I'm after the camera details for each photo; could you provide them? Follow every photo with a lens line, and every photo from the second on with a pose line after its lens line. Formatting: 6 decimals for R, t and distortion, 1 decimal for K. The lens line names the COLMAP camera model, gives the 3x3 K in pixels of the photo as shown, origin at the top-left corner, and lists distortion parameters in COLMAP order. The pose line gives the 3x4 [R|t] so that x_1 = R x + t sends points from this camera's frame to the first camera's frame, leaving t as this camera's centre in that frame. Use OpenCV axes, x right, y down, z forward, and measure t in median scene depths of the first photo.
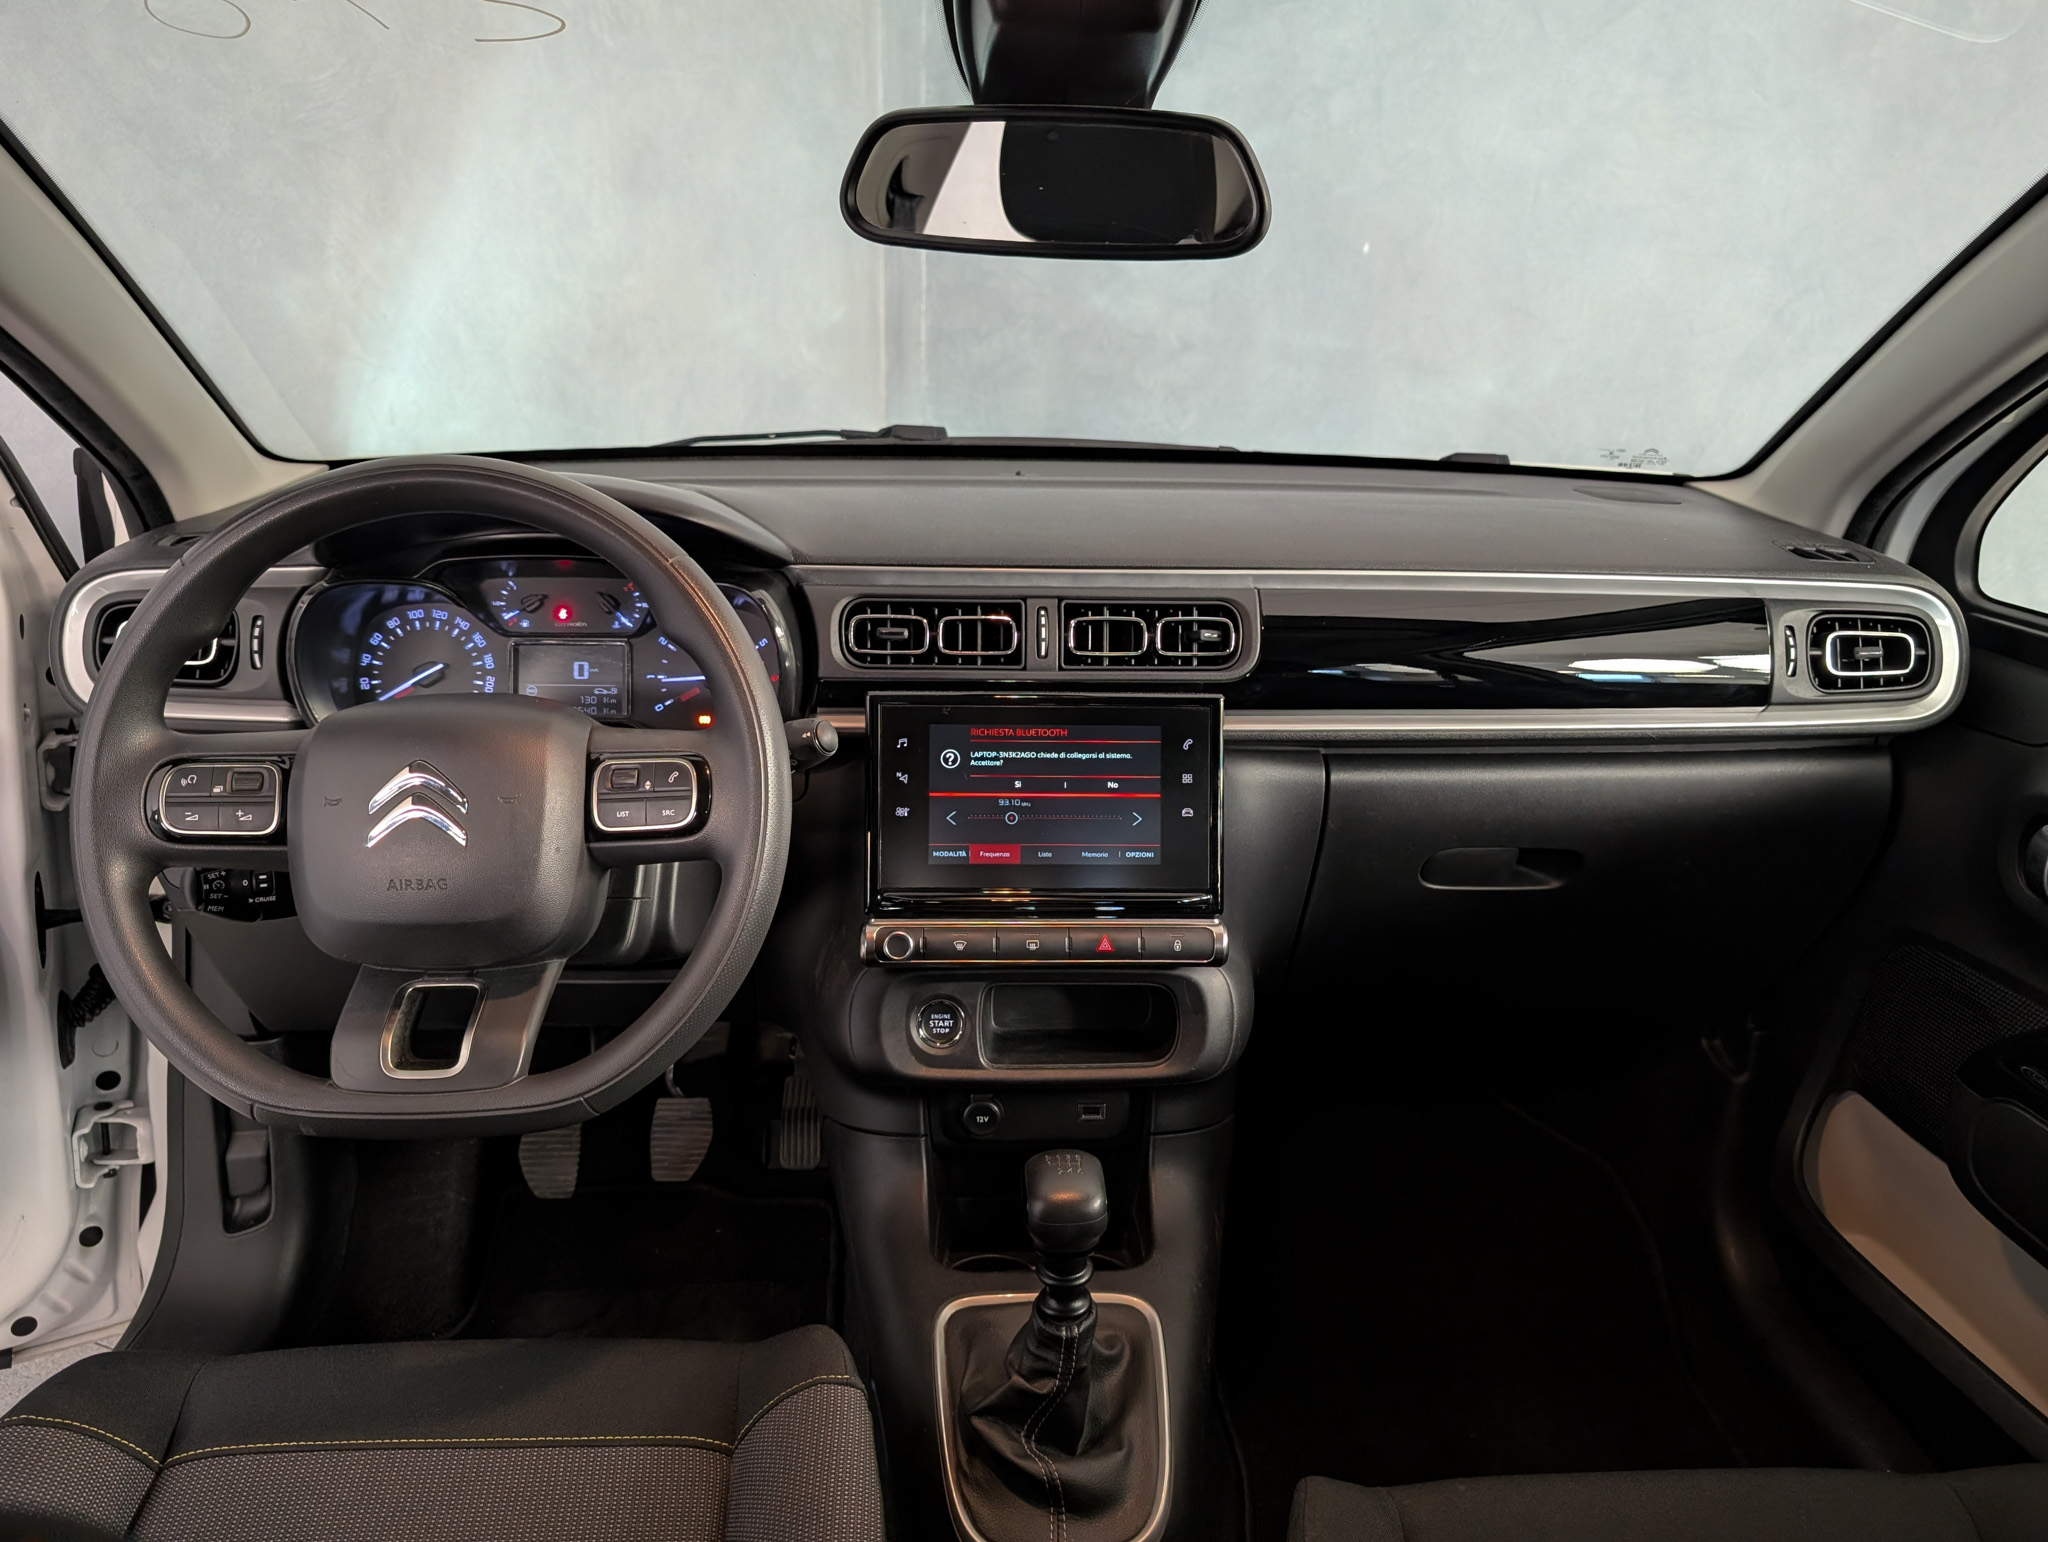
lens RADIAL K [[1480.4, 0, 1024.0], [0, 1480.4, 771.0], [0, 0, 1]] dist [0.003759, -0.004349]
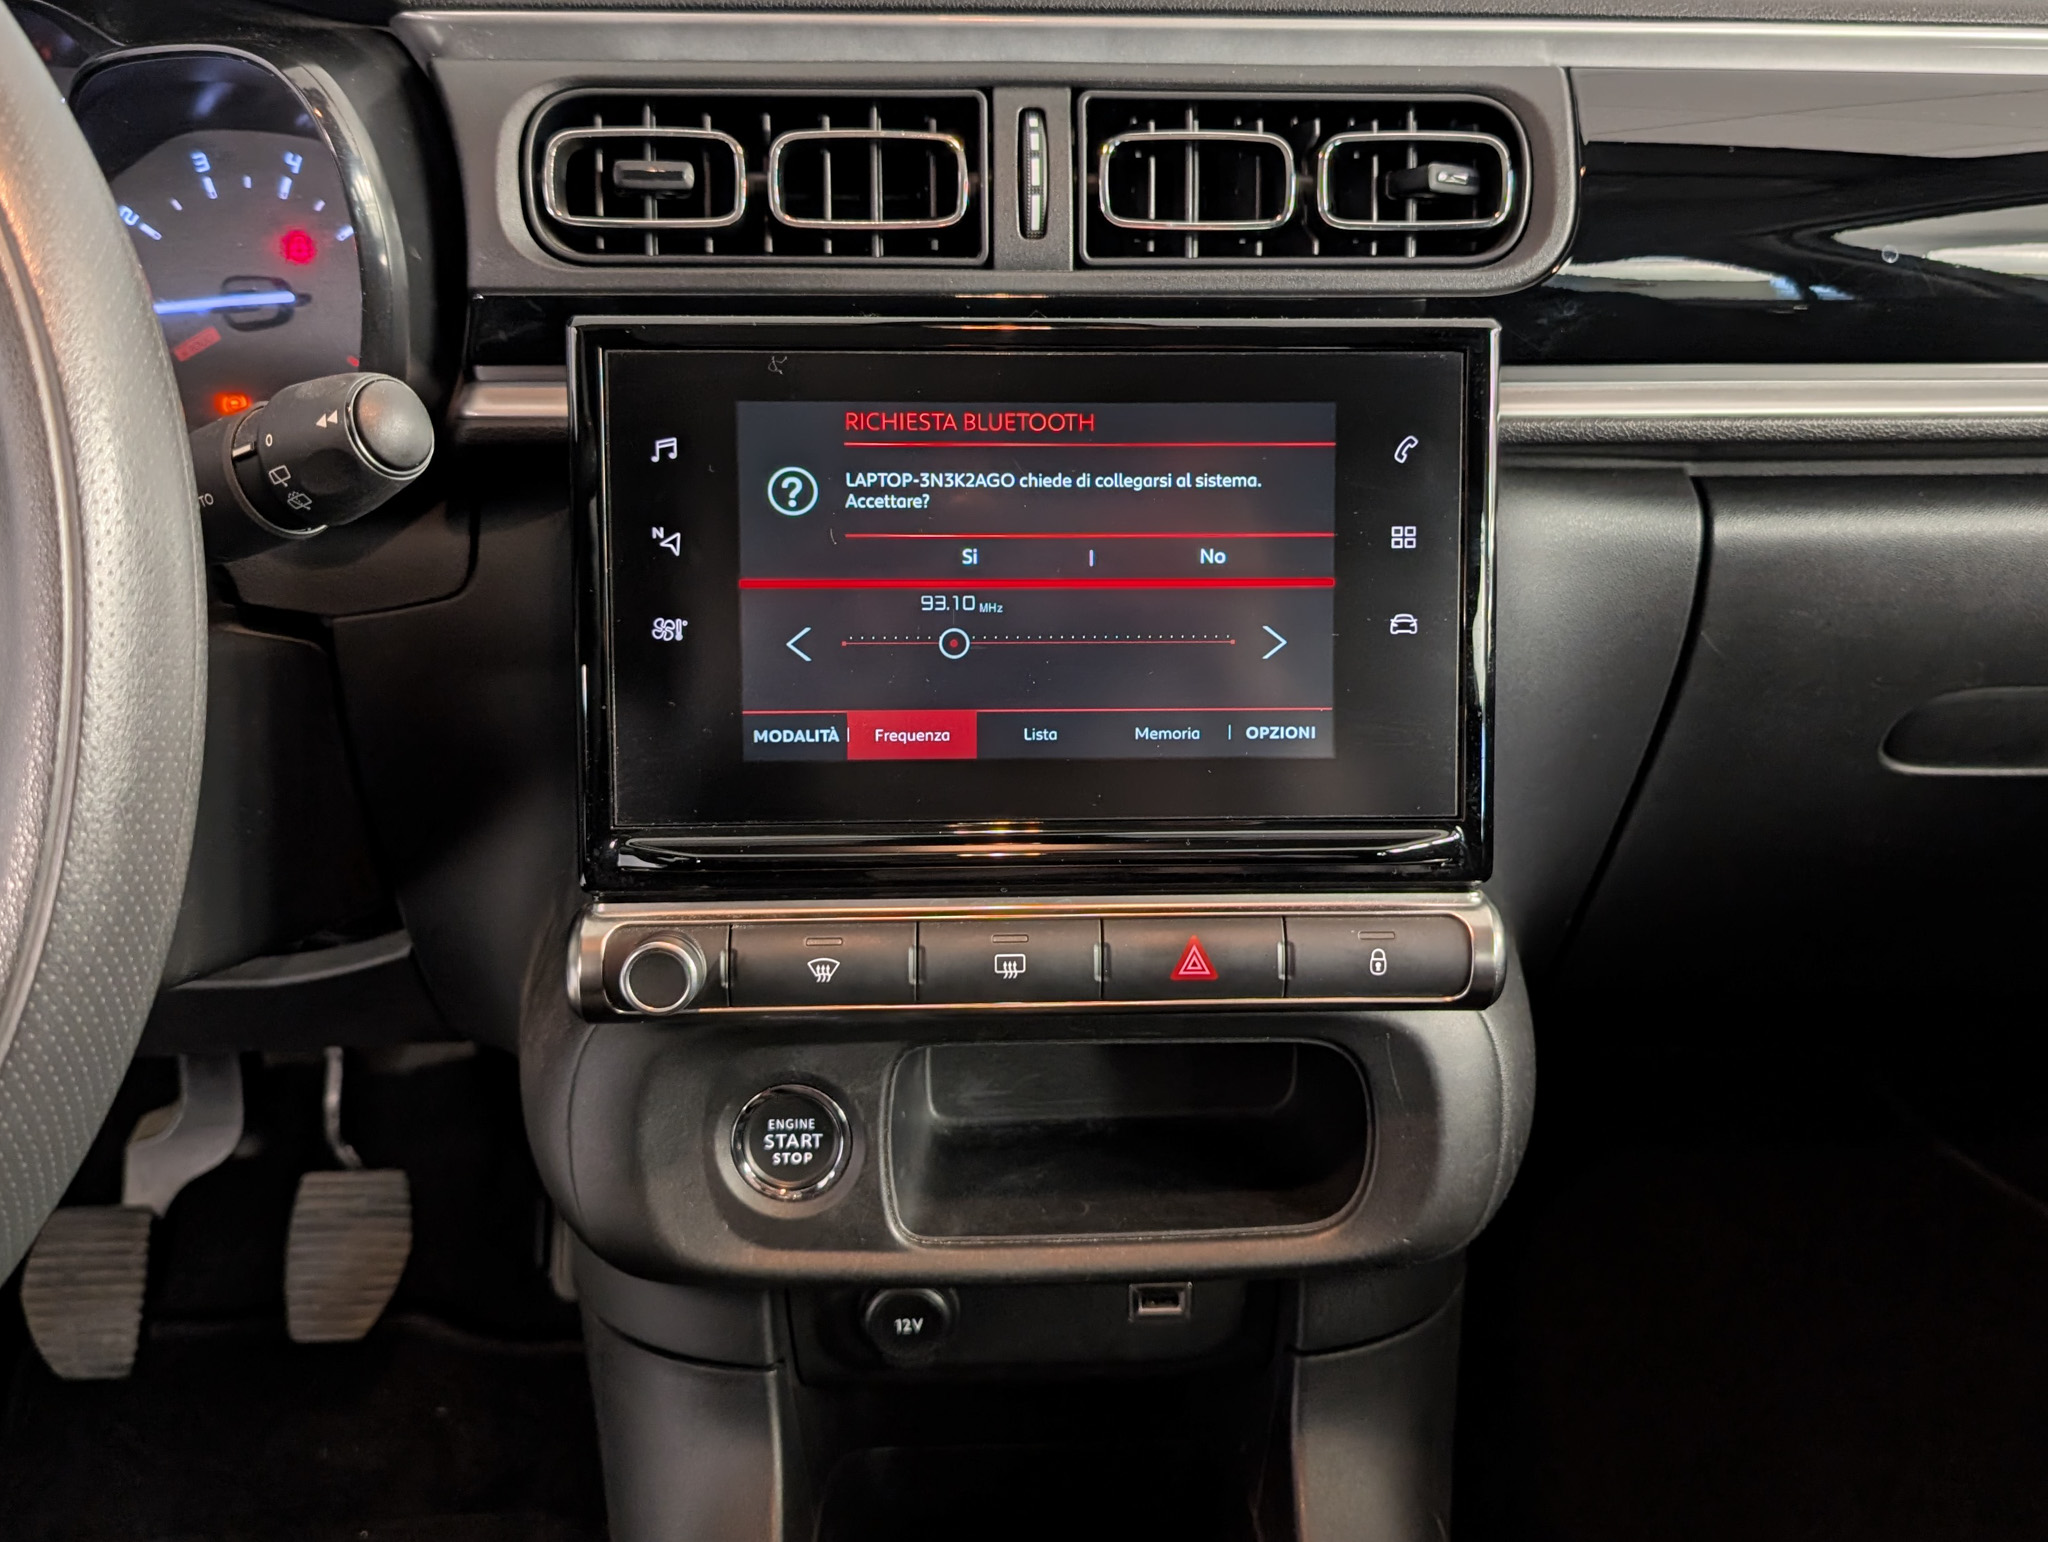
lens RADIAL K [[1987.9, 0, 1069.0], [0, 1987.9, 675.7], [0, 0, 1]] dist [0.014770, -0.190696]
pose [[0.999962, -0.007936, 0.003565, 0.019162], [0.007629, 0.996833, 0.079162, -0.000757], [-0.004182, -0.079132, 0.996855, 0.453817]]
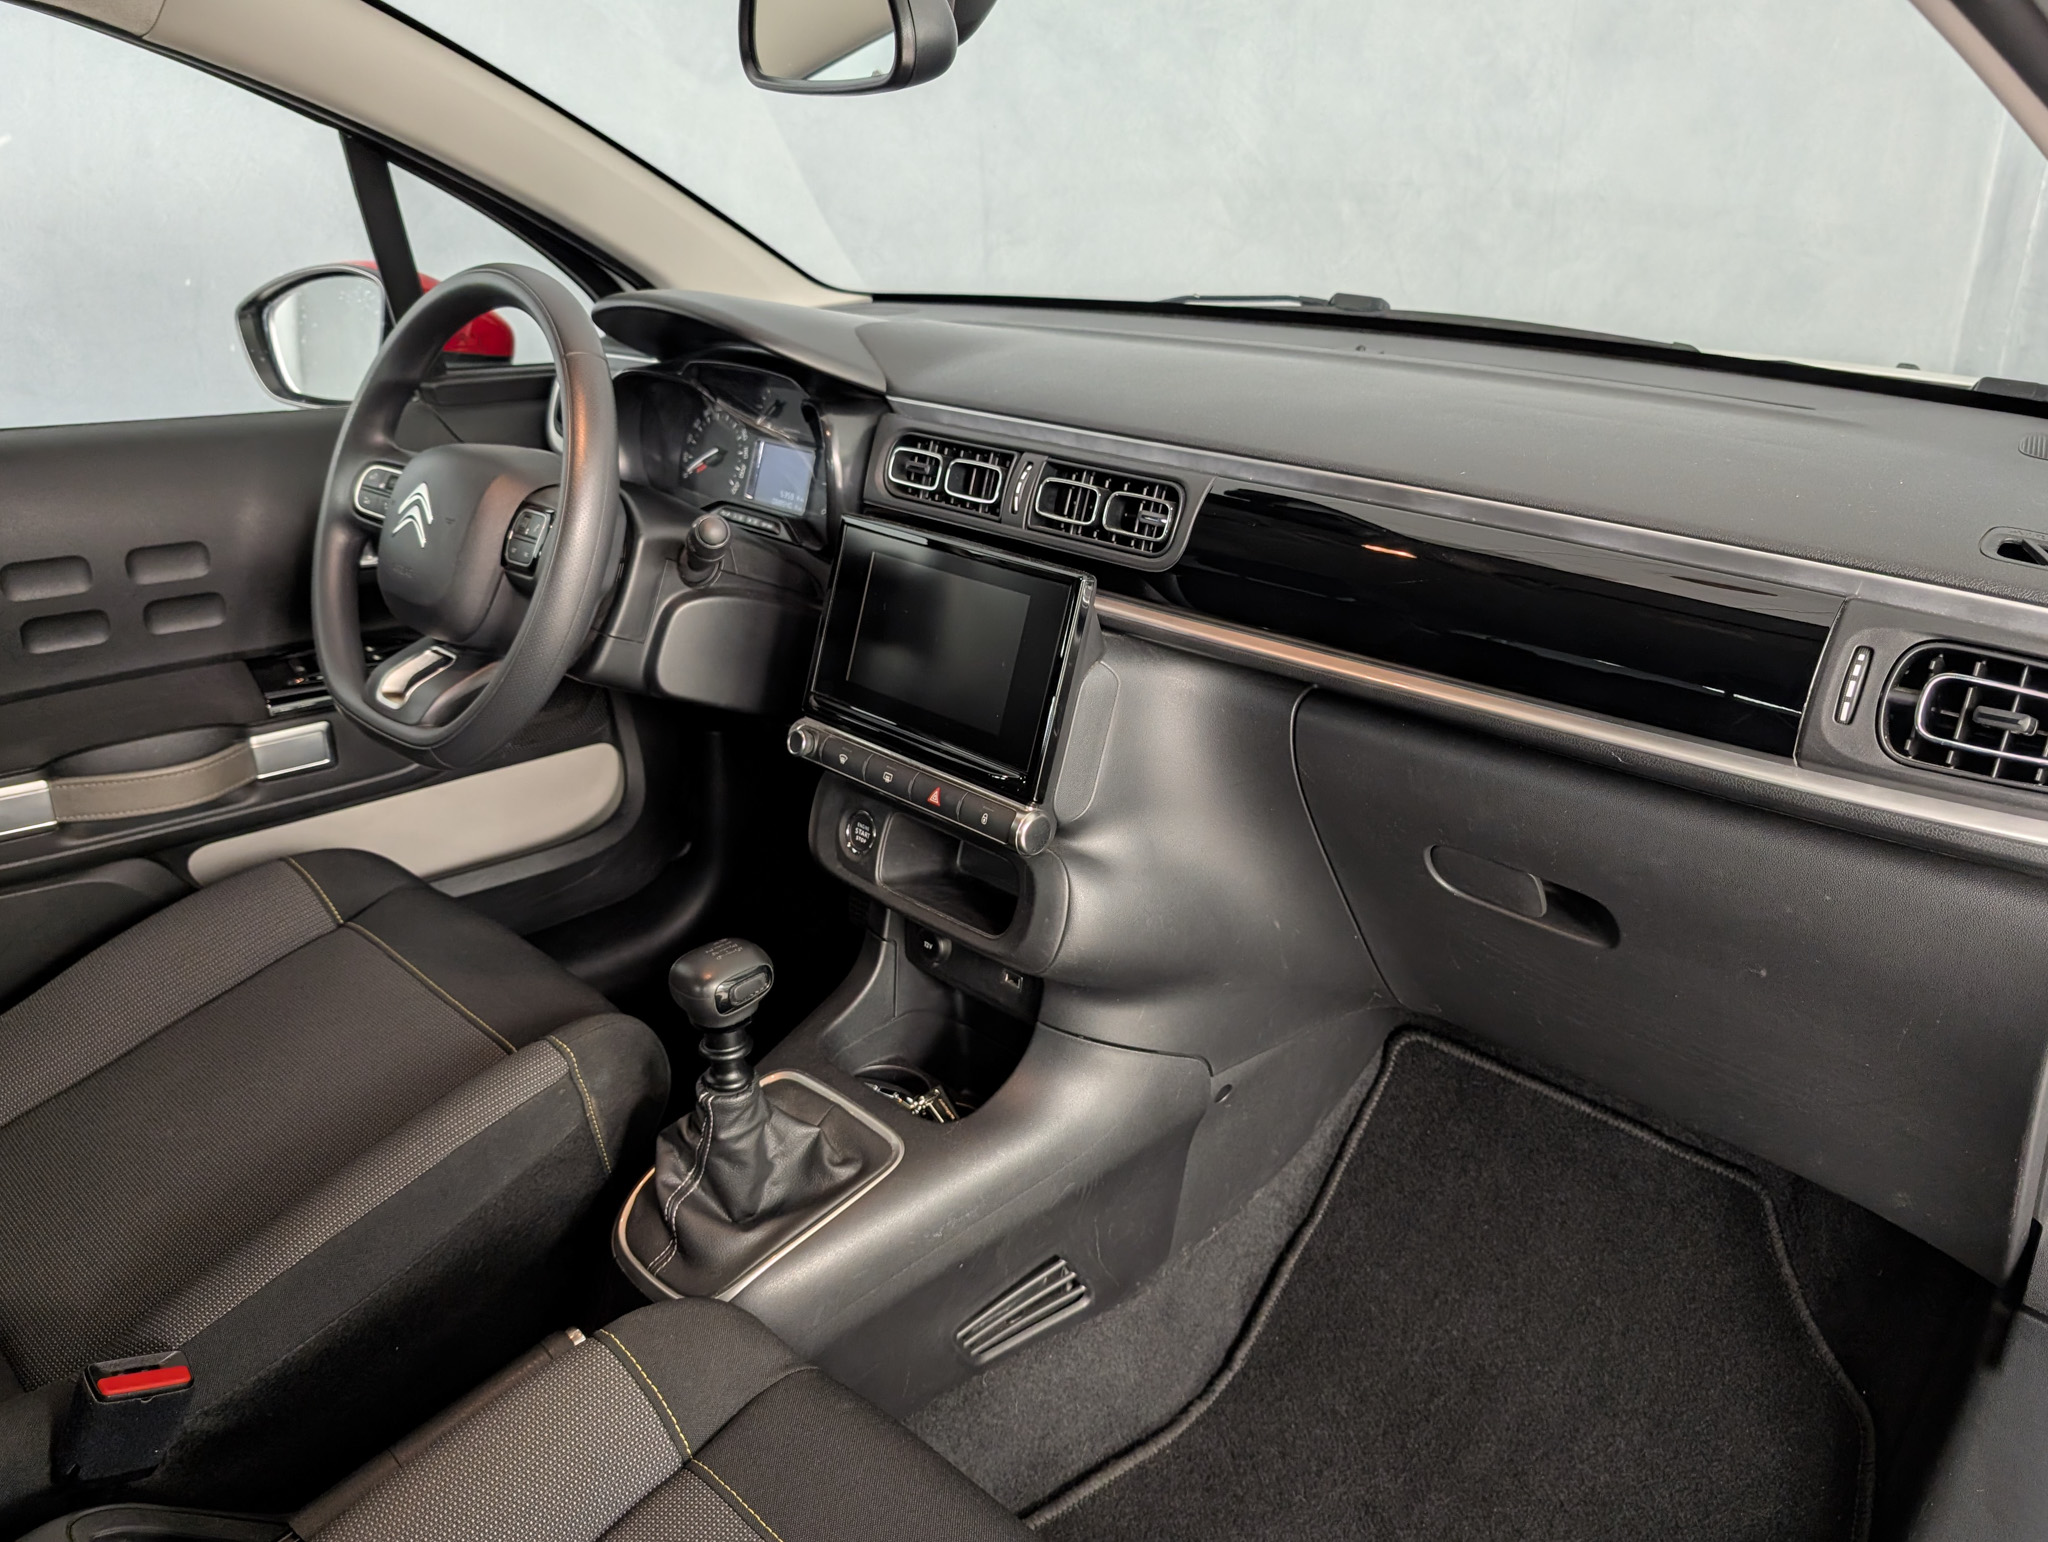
lens RADIAL K [[1480.4, 0, 1024.0], [0, 1480.4, 771.0], [0, 0, 1]] dist [0.003759, -0.004349]
pose [[0.693066, 0.269094, -0.668766, 0.720192], [-0.223890, 0.962188, 0.155135, -0.064864], [0.685225, 0.042212, 0.727107, 0.292131]]
